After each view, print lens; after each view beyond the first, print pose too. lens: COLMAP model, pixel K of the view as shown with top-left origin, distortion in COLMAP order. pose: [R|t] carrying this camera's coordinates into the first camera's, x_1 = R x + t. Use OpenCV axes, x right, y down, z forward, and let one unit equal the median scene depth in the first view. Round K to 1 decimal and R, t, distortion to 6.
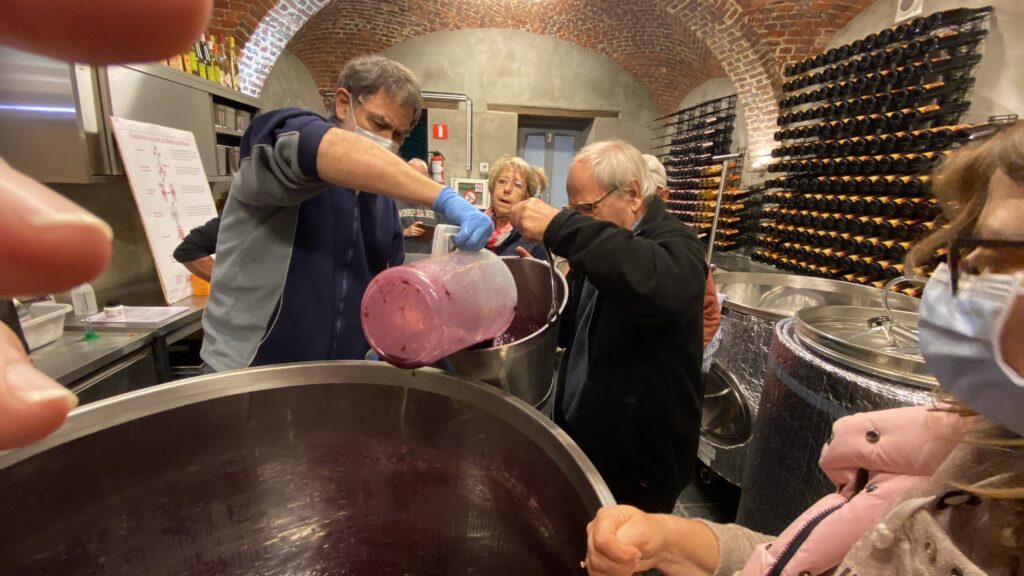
lens RADIAL K [[421.2, 0, 512.0], [0, 421.2, 288.0], [0, 0, 1]] dist [0.032668, -0.027365]
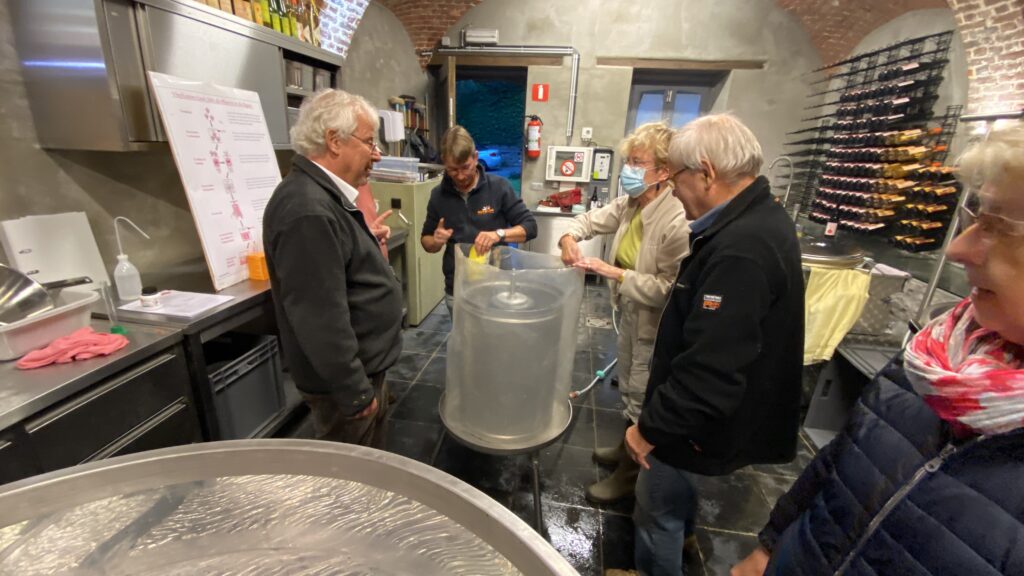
lens RADIAL K [[416.6, 0, 508.5], [0, 416.6, 291.3], [0, 0, 1]] dist [0.016793, -0.018137]
pose [[0.972083, 0.079541, -0.220744, -0.010024], [-0.061610, 0.994304, 0.086968, -0.034477], [0.226405, -0.070940, 0.971447, 0.134053]]
